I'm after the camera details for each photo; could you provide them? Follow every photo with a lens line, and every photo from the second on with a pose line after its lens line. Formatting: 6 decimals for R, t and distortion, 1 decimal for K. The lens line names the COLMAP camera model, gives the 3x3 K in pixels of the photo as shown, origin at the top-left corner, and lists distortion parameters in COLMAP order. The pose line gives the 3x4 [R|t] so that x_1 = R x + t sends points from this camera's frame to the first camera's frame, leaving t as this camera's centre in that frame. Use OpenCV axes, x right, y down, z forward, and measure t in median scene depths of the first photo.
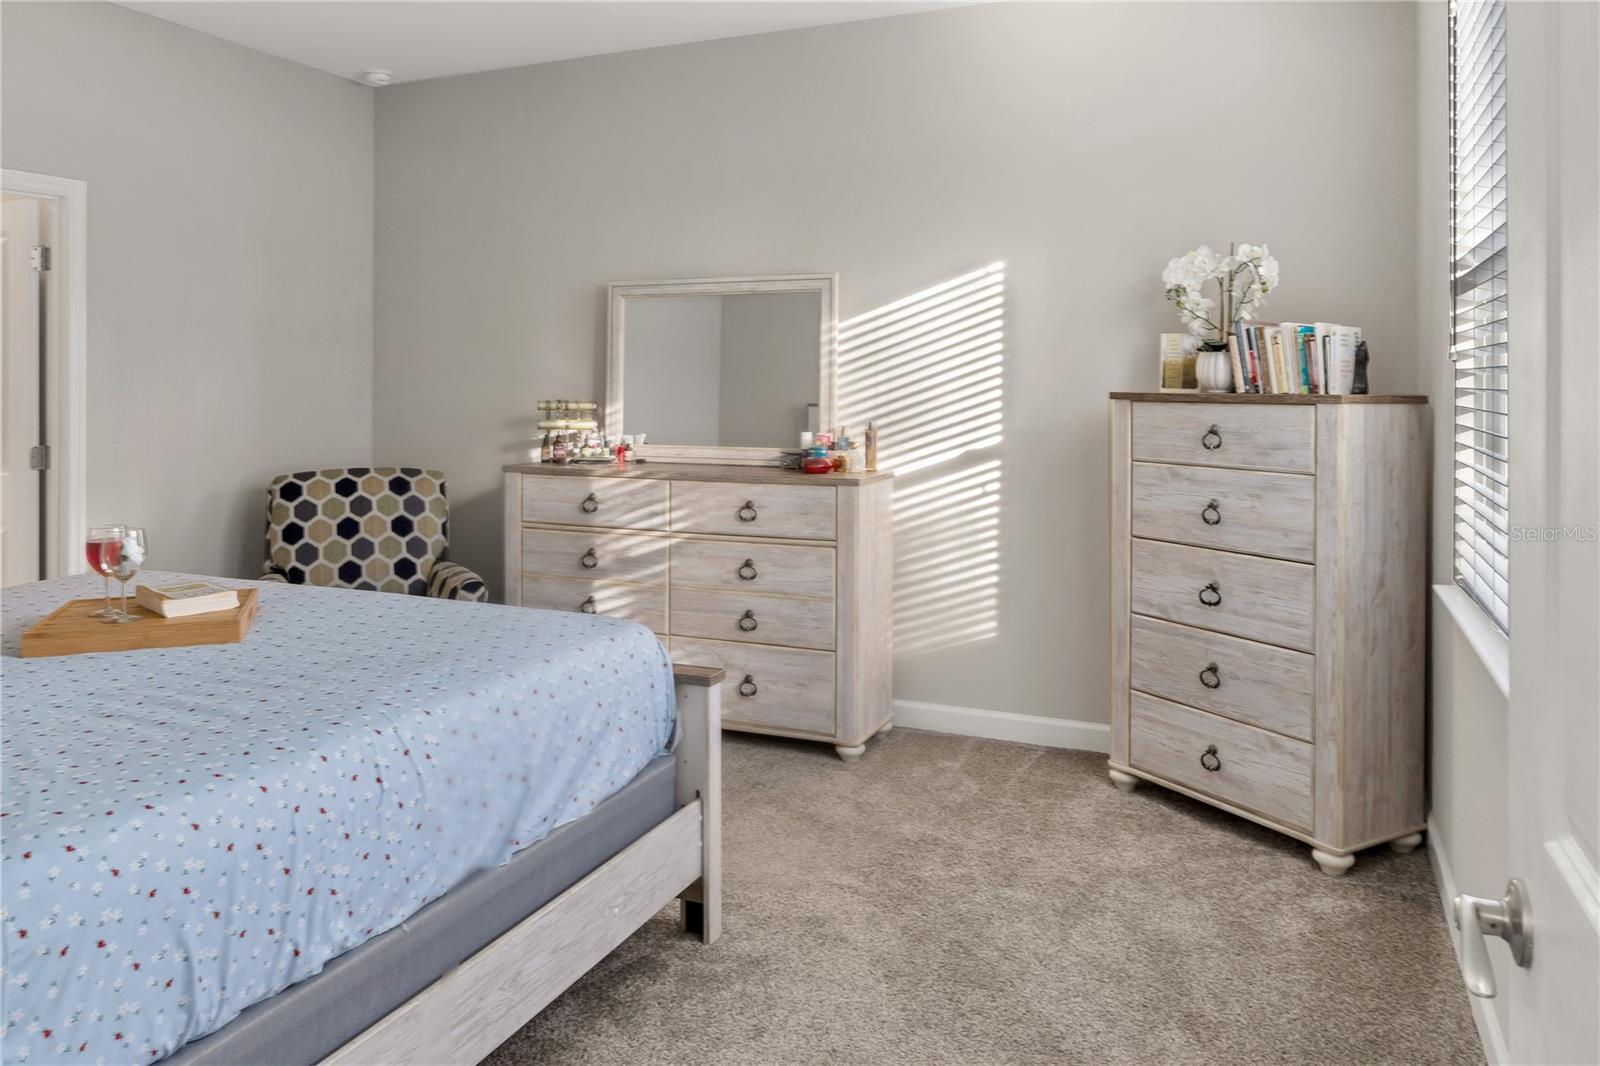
lens RADIAL K [[1140.7, 0, 800.6], [0, 1140.7, 384.6], [0, 0, 1]] dist [0.003101, -0.000102]
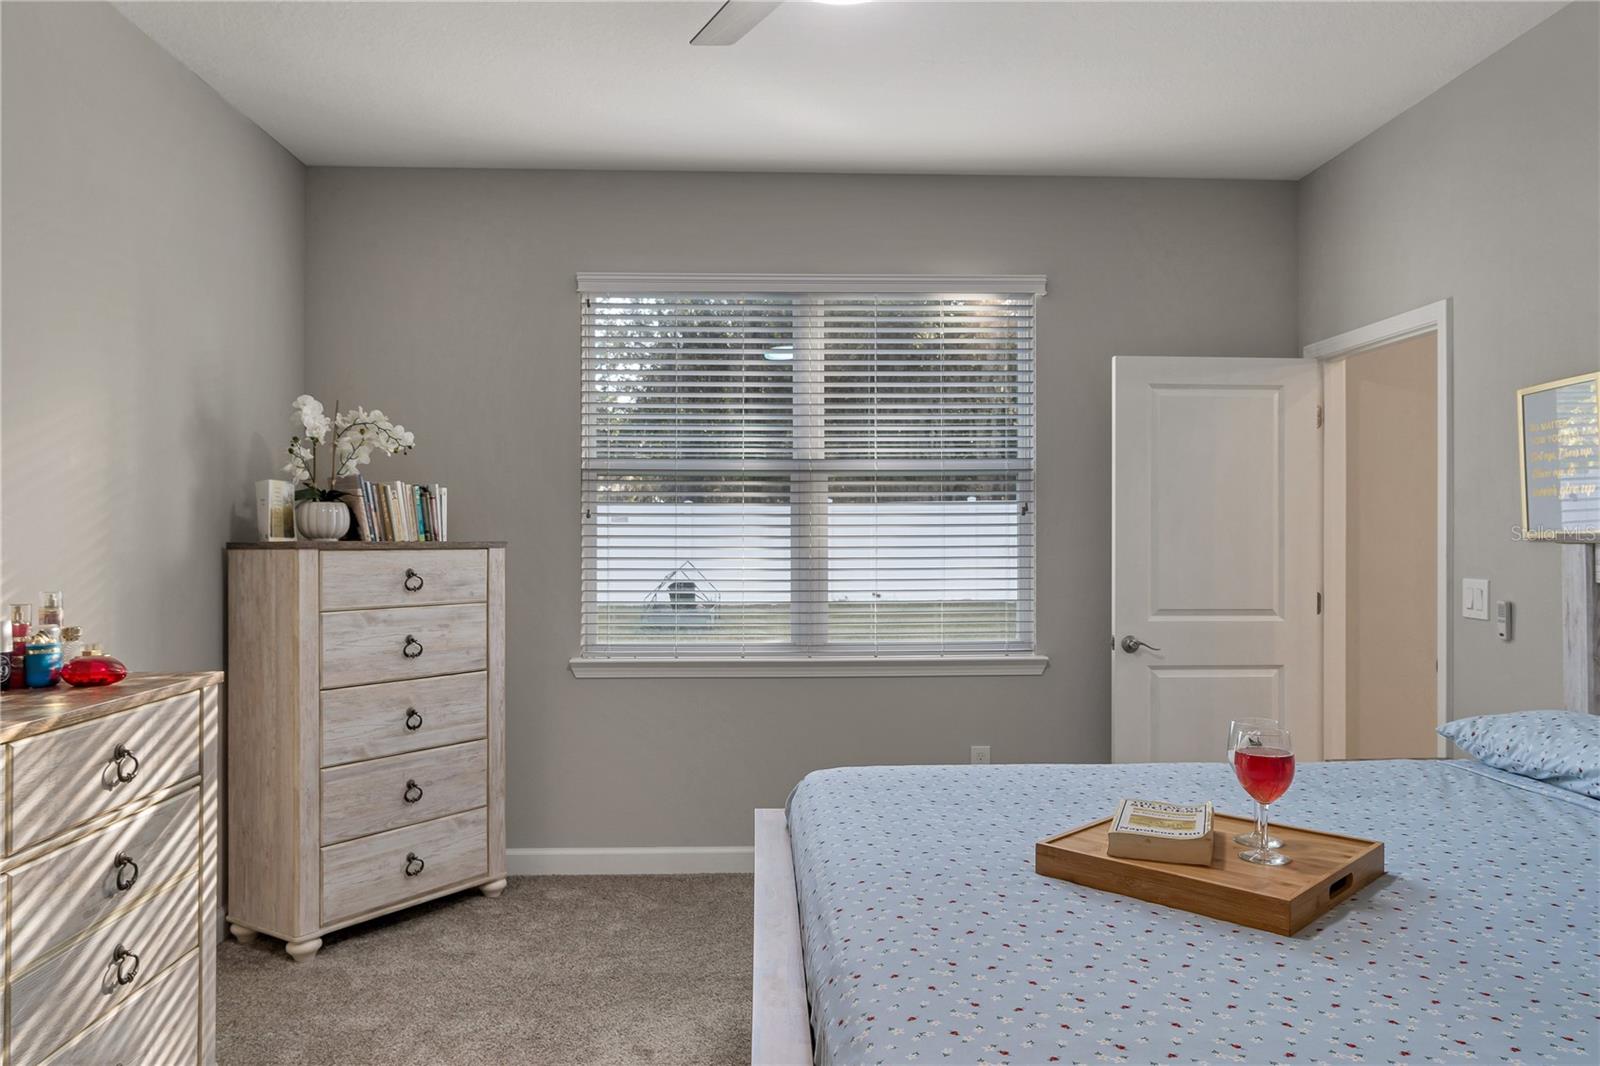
lens RADIAL K [[1125.1, 0, 800.0], [0, 1125.1, 533.0], [0, 0, 1]] dist [0.011197, 0.001436]
pose [[-0.427580, -0.002404, 0.903974, -0.809320], [-0.004879, 0.999988, 0.000351, -0.002680], [-0.903965, -0.004260, -0.427586, 1.128297]]
